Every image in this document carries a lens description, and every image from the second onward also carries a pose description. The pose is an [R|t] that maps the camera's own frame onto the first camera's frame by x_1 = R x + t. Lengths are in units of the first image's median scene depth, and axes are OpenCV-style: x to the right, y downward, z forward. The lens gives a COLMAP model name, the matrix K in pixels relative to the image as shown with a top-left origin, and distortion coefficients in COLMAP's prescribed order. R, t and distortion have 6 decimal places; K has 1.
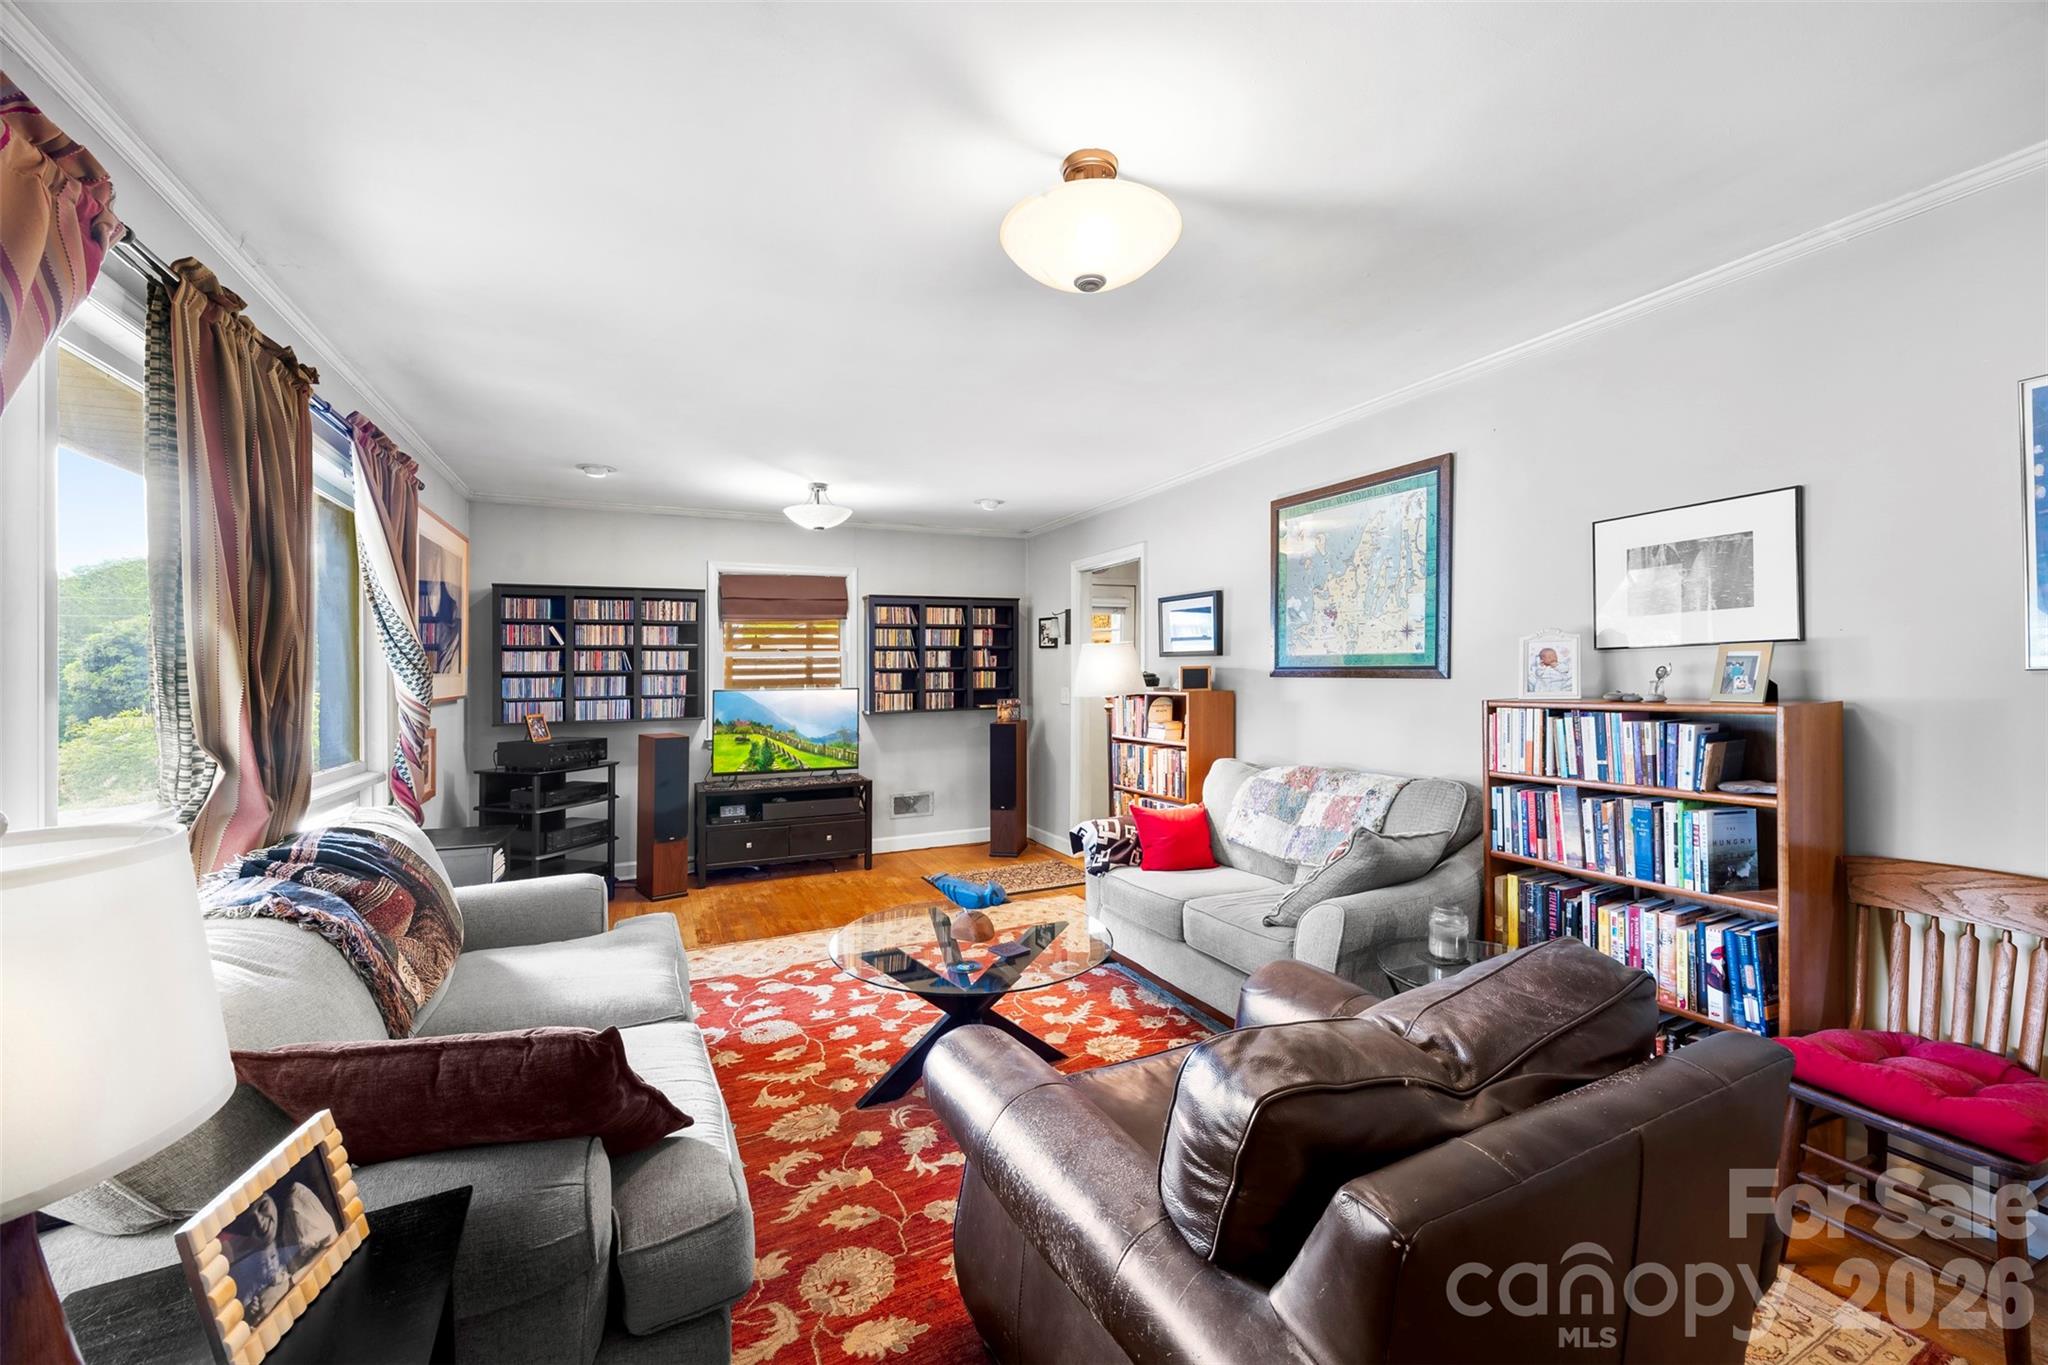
lens RADIAL K [[807.2, 0, 1014.8], [0, 807.2, 683.9], [0, 0, 1]] dist [-0.000801, -0.000044]
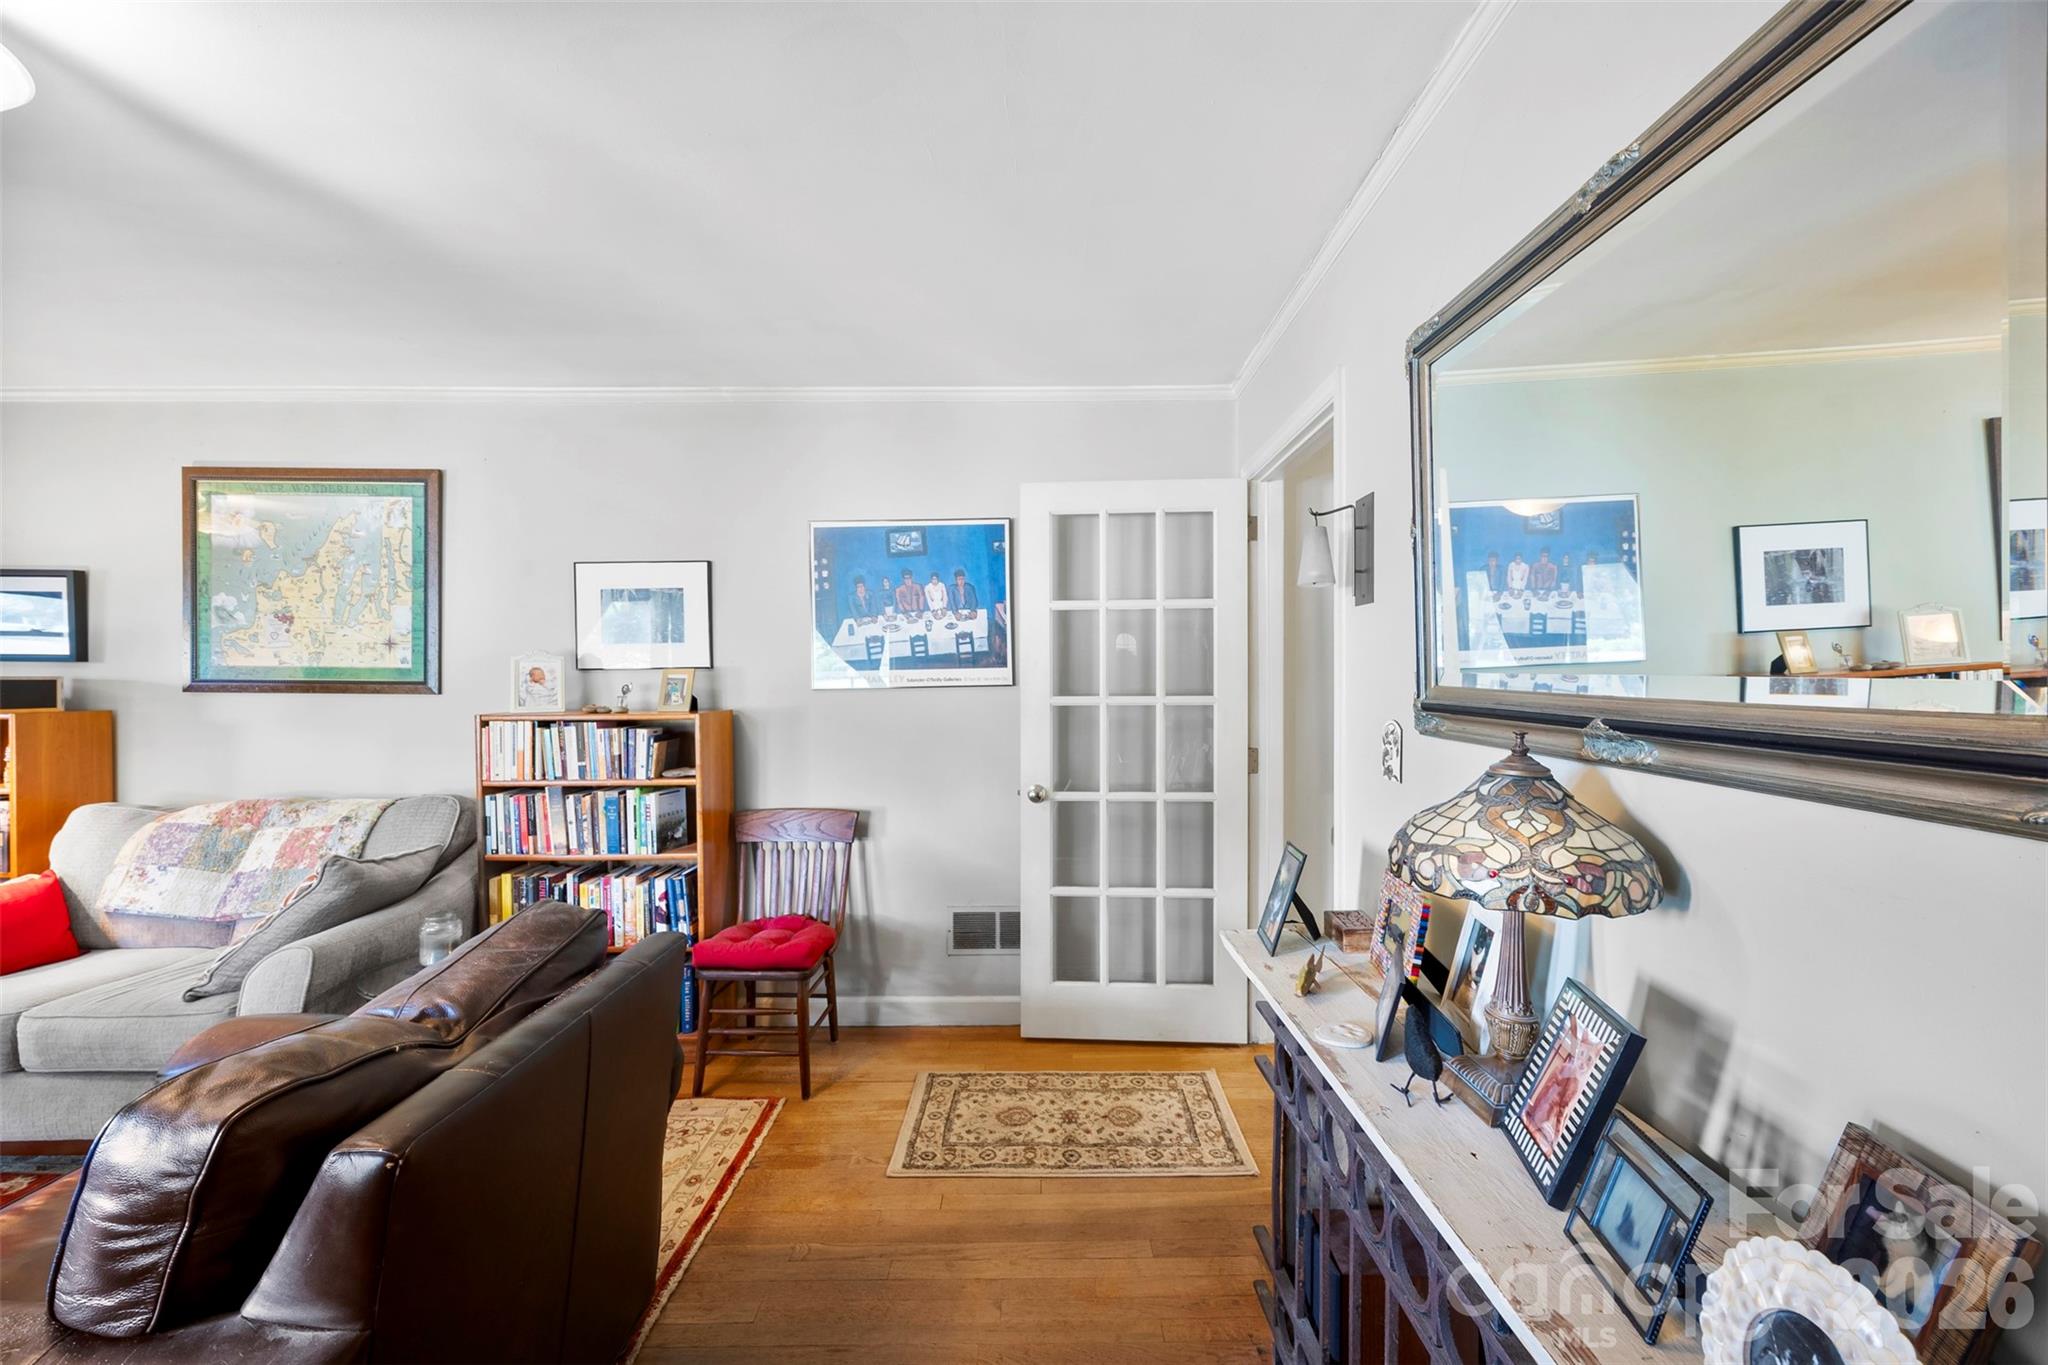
lens RADIAL K [[793.1, 0, 1058.7], [0, 793.1, 701.7], [0, 0, 1]] dist [-0.000470, -0.000153]
pose [[0.404390, -0.007705, 0.914554, -0.060773], [0.005192, 0.999968, 0.006129, 0.000752], [-0.914572, 0.002270, 0.404417, -0.119243]]
